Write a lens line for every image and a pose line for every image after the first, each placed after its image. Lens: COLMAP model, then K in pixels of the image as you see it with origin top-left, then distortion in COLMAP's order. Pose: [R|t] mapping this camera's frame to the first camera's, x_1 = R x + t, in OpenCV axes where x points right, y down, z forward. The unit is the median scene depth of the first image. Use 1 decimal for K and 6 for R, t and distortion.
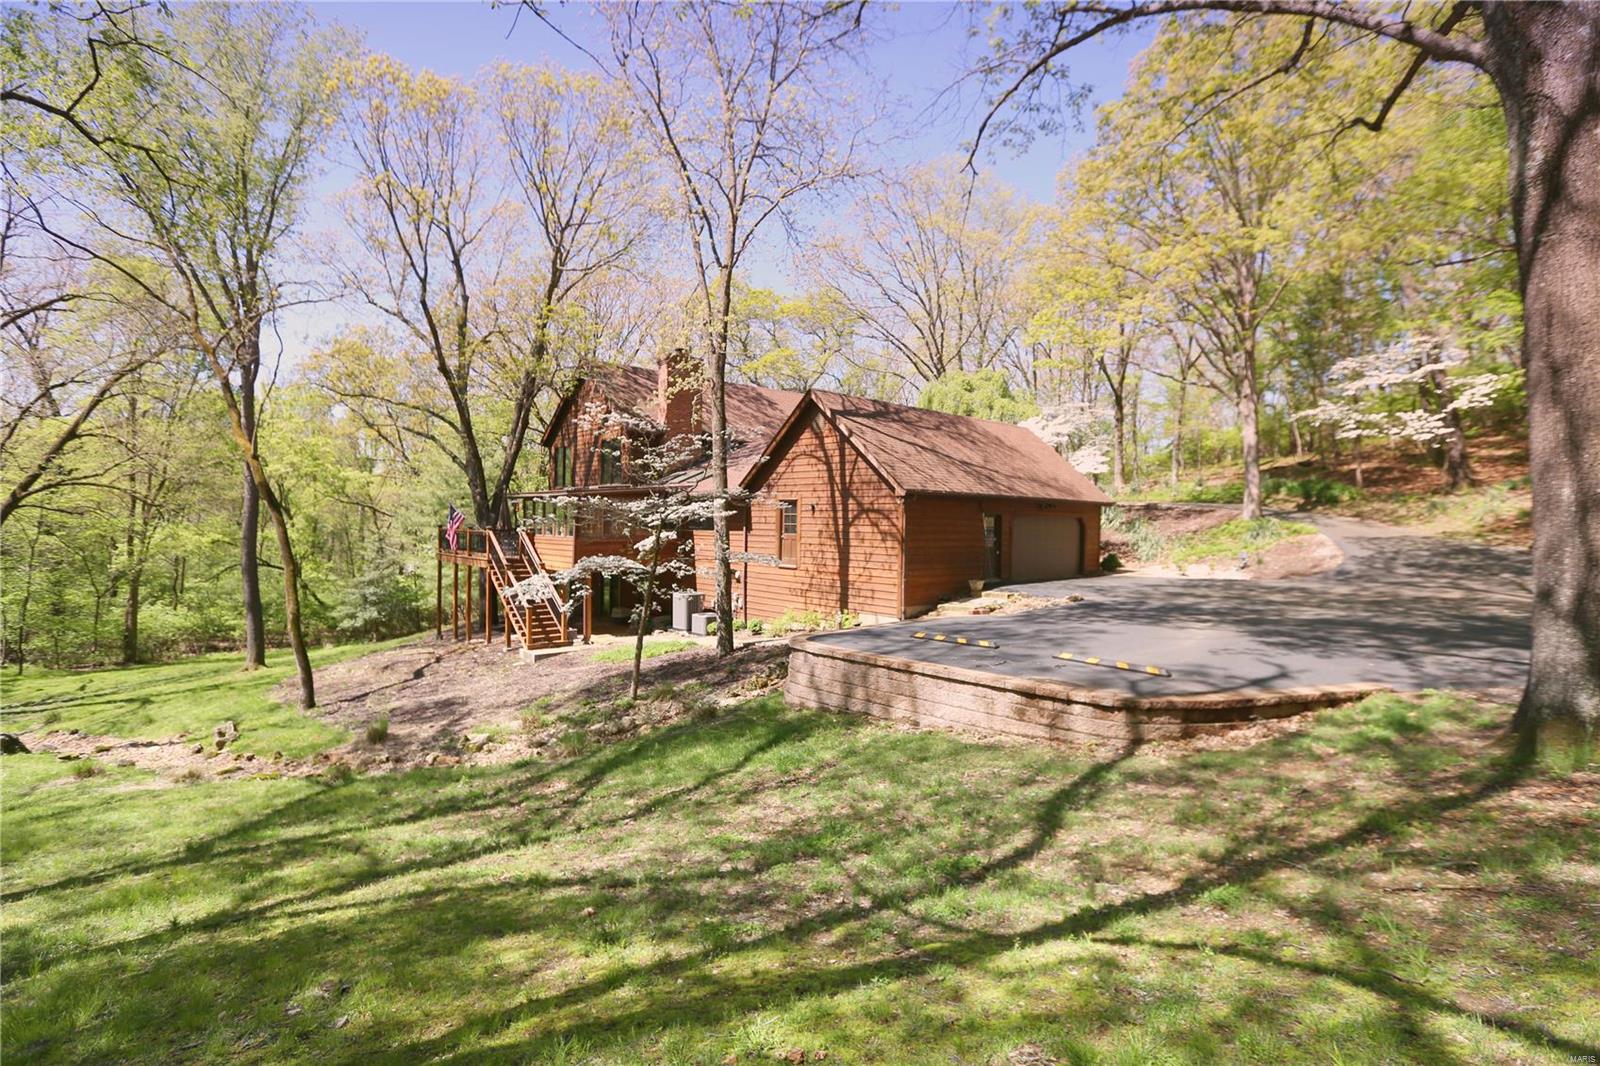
lens RADIAL K [[754.5, 0, 800.0], [0, 754.5, 533.0], [0, 0, 1]] dist [-0.037676, 0.000564]
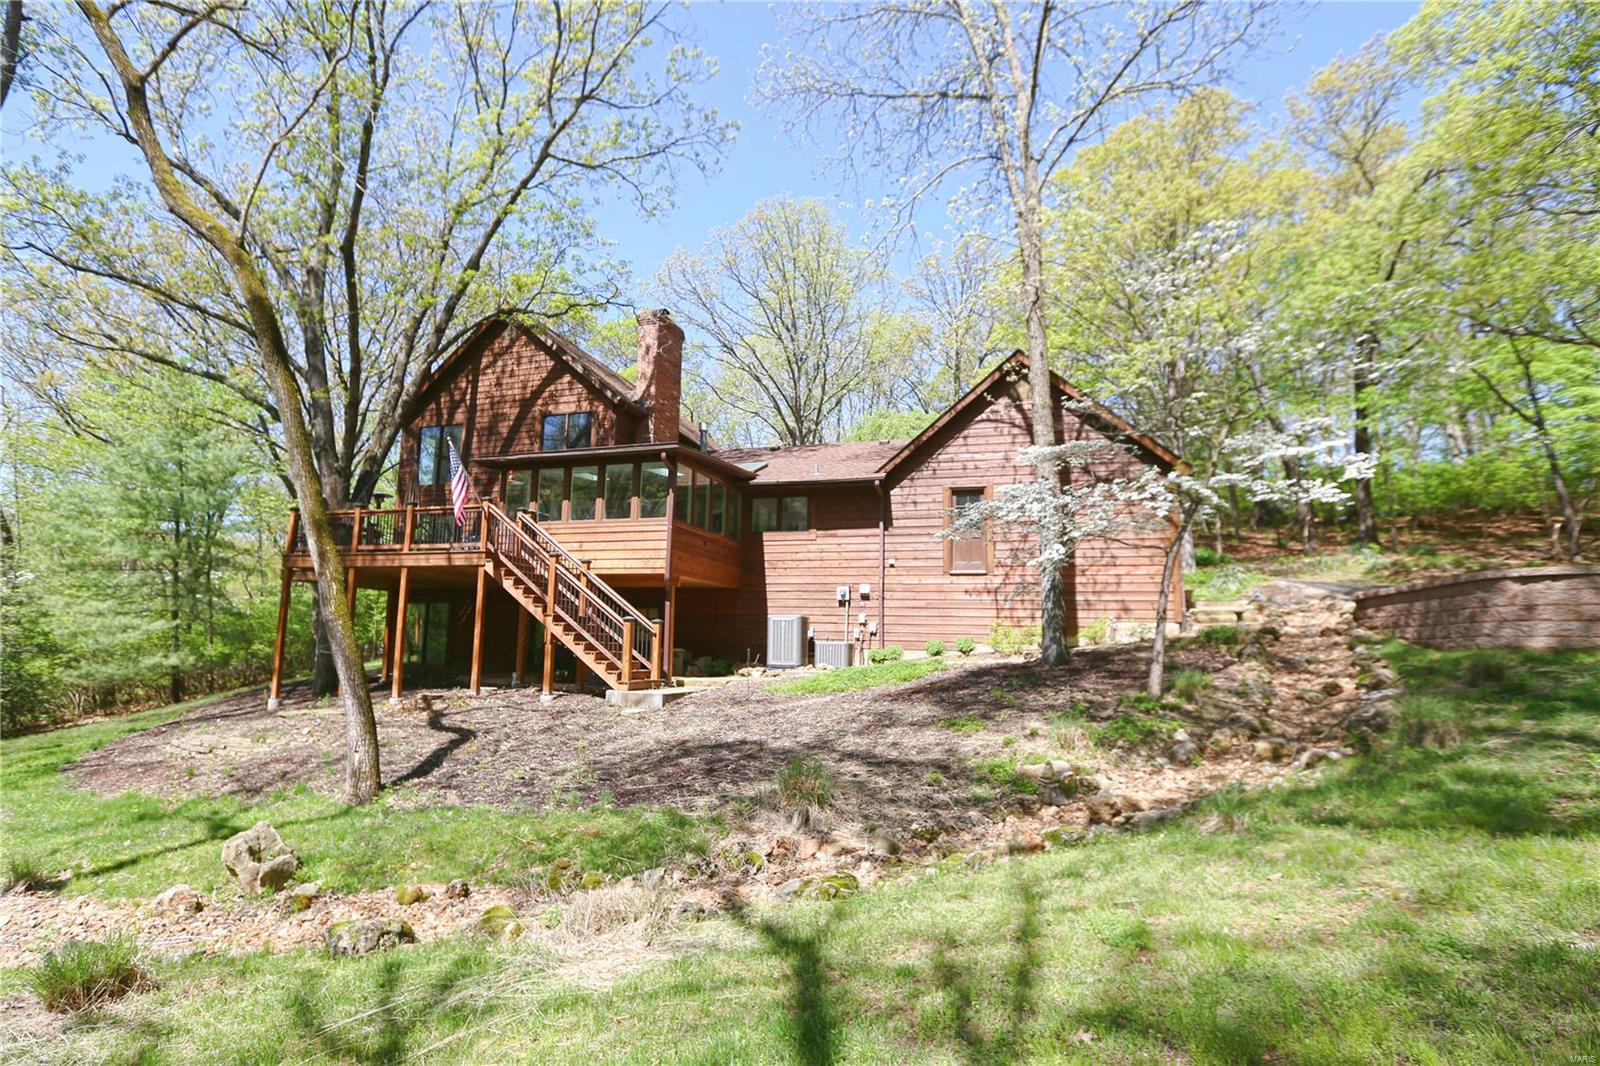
lens RADIAL K [[793.9, 0, 771.4], [0, 793.9, 576.2], [0, 0, 1]] dist [-0.062102, 0.000118]
pose [[0.864198, 0.055345, 0.500099, -0.645363], [-0.006550, 0.995085, -0.098806, 0.139121], [-0.503109, 0.082113, 0.860313, 0.426251]]
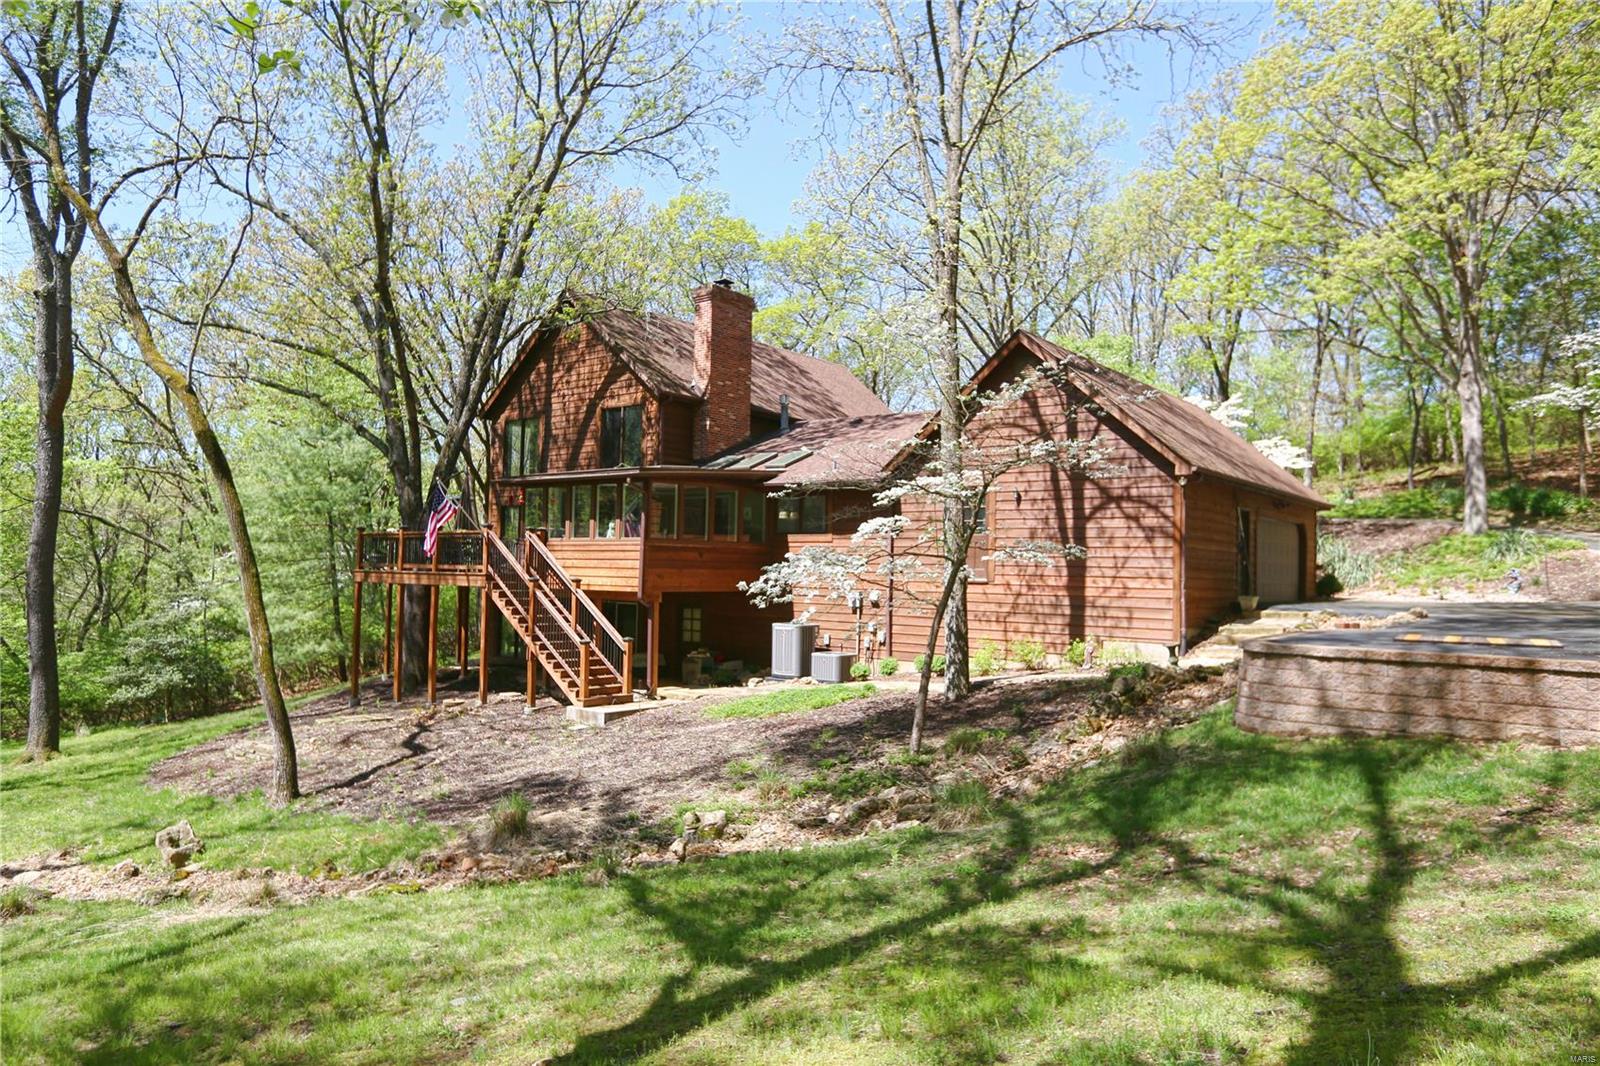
lens RADIAL K [[1055.0, 0, 800.0], [0, 1055.0, 533.0], [0, 0, 1]] dist [0.001901, 0.001334]
pose [[0.985606, 0.013397, 0.168527, -0.366963], [-0.004886, 0.998696, -0.050814, 0.054305], [-0.168988, 0.049259, 0.984386, 0.054219]]
